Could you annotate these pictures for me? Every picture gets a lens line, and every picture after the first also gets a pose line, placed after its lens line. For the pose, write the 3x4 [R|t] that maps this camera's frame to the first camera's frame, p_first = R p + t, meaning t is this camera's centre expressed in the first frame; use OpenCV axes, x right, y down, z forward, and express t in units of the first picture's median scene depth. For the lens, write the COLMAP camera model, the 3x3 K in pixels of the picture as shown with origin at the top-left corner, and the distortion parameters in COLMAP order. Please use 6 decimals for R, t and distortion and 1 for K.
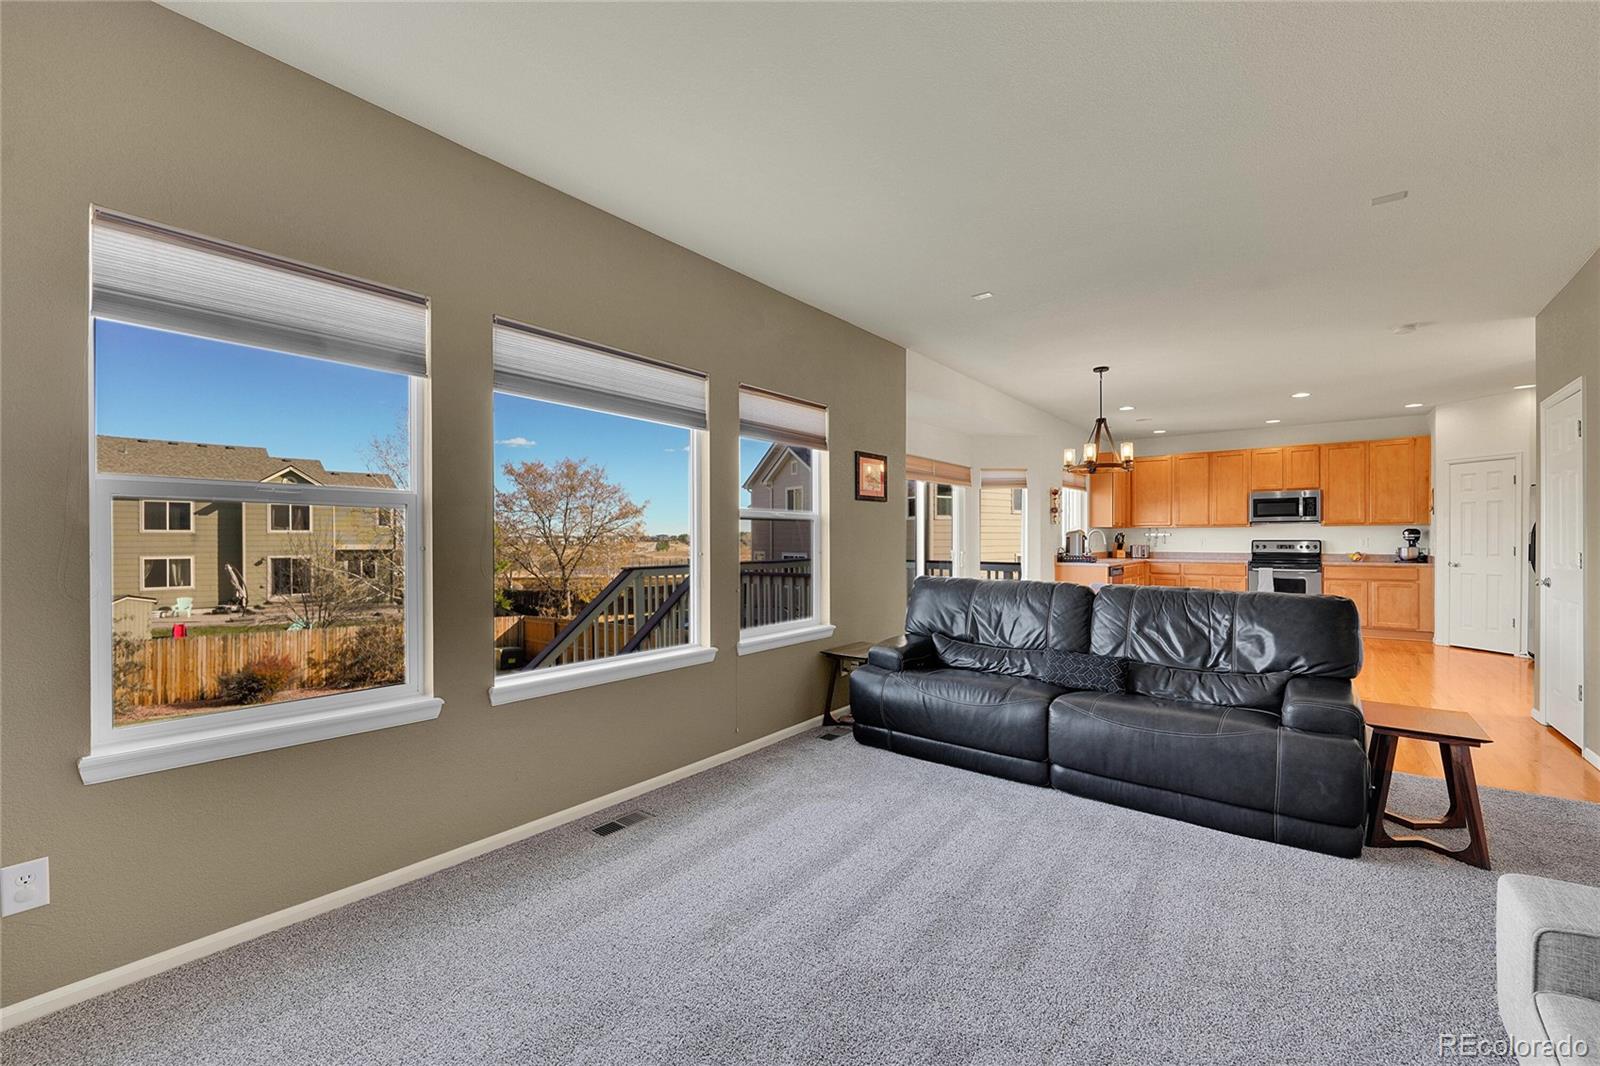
lens RADIAL K [[627.0, 0, 791.4], [0, 627.0, 536.5], [0, 0, 1]] dist [-0.017892, -0.000139]
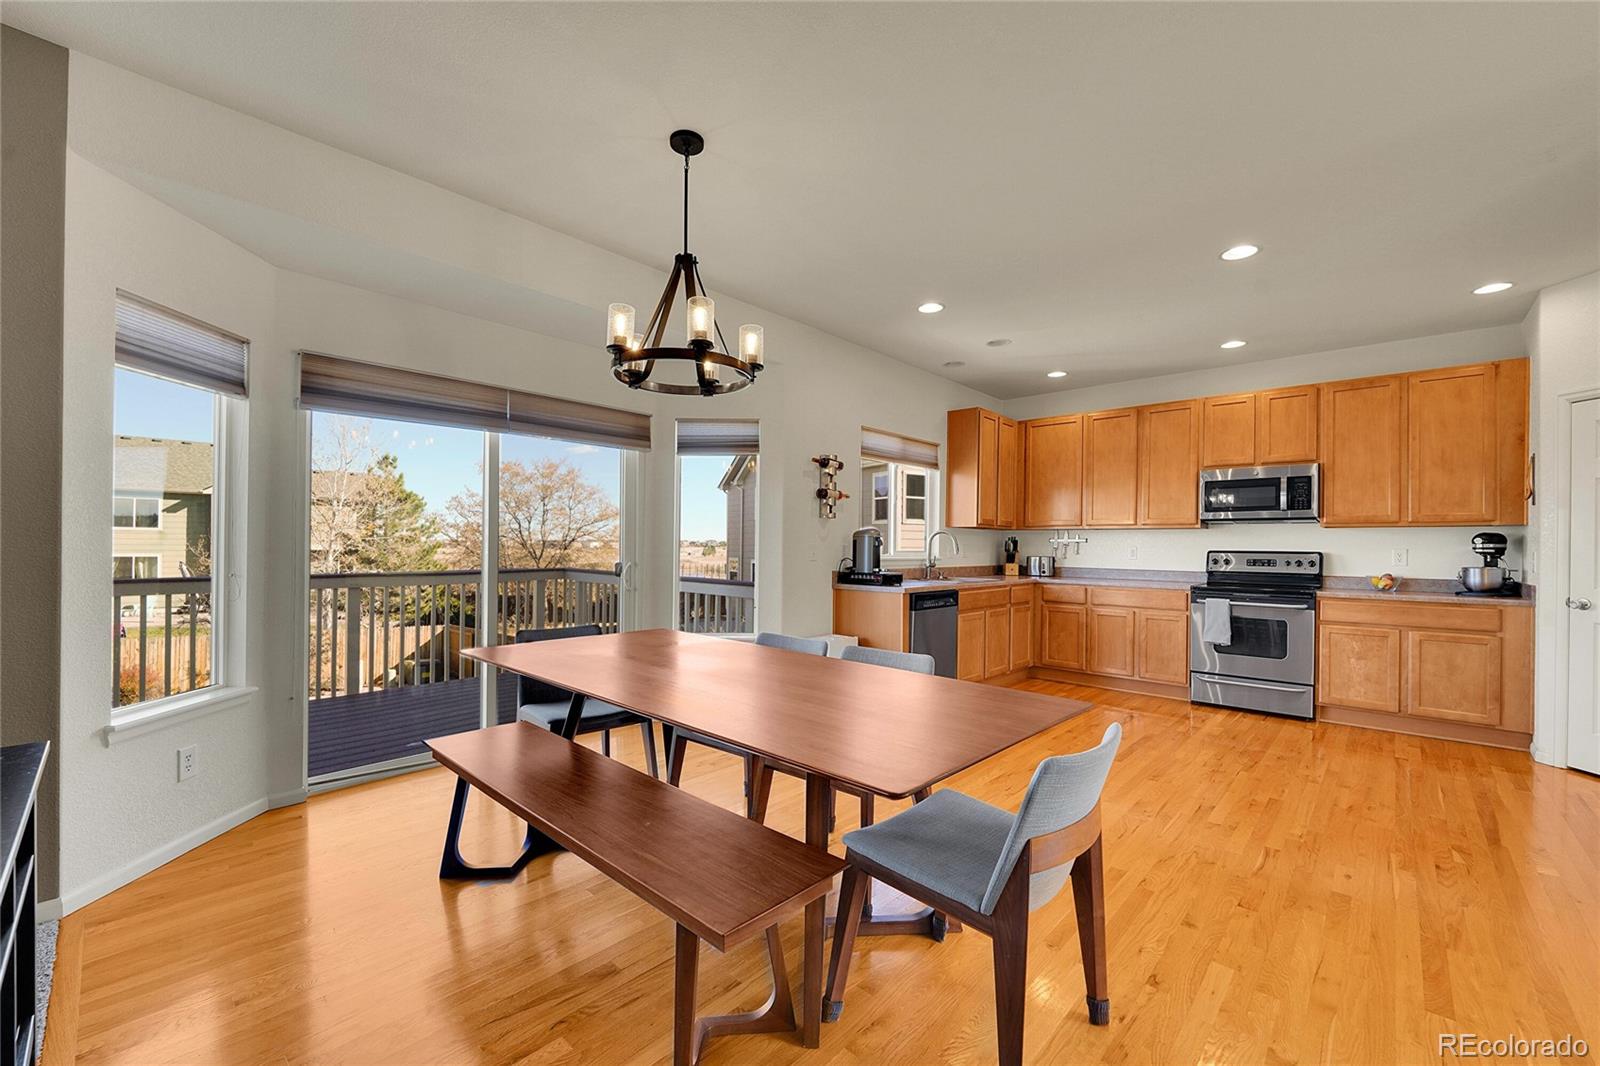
lens RADIAL K [[627.9, 0, 791.0], [0, 627.9, 540.7], [0, 0, 1]] dist [-0.012589, -0.000389]
pose [[0.997954, 0.012170, -0.062764, 0.409709], [-0.012380, 0.999919, -0.002959, 0.003340], [0.062723, 0.003730, 0.998024, 0.400963]]
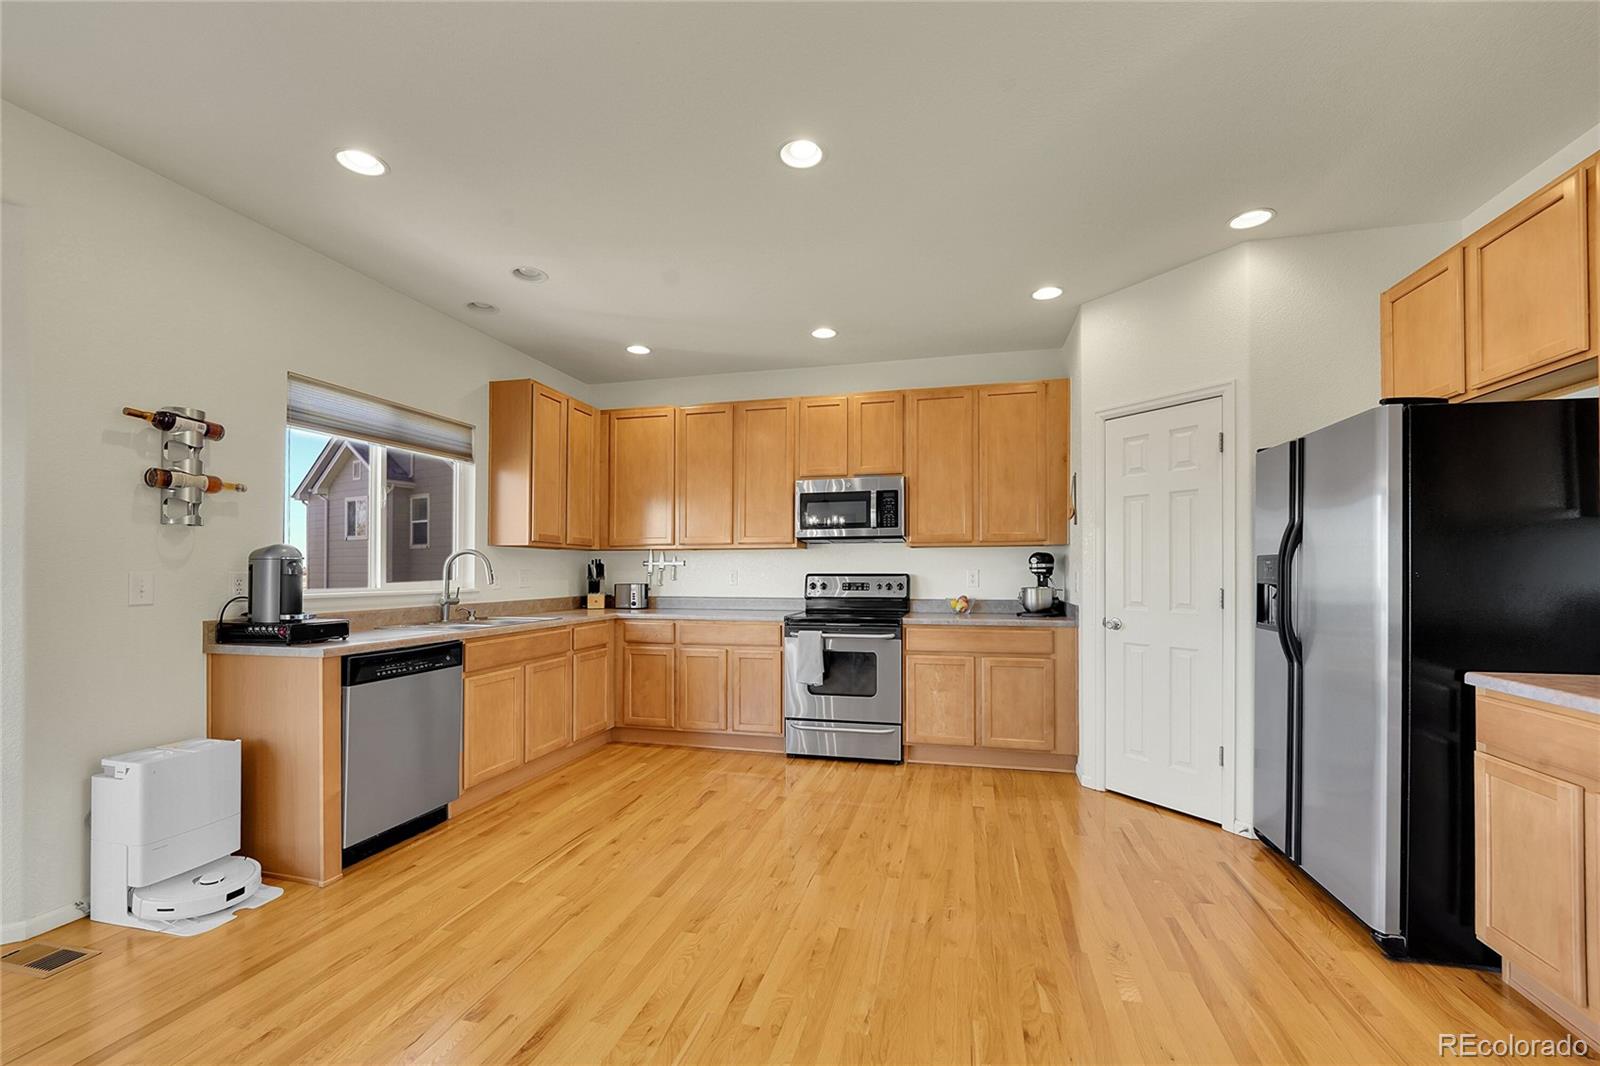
lens RADIAL K [[651.6, 0, 784.8], [0, 651.6, 562.8], [0, 0, 1]] dist [-0.009331, -0.000307]
pose [[0.906054, 0.005242, 0.423131, 0.536557], [-0.001148, 0.999950, -0.009928, 0.002264], [-0.423162, 0.008510, 0.906014, 0.551572]]
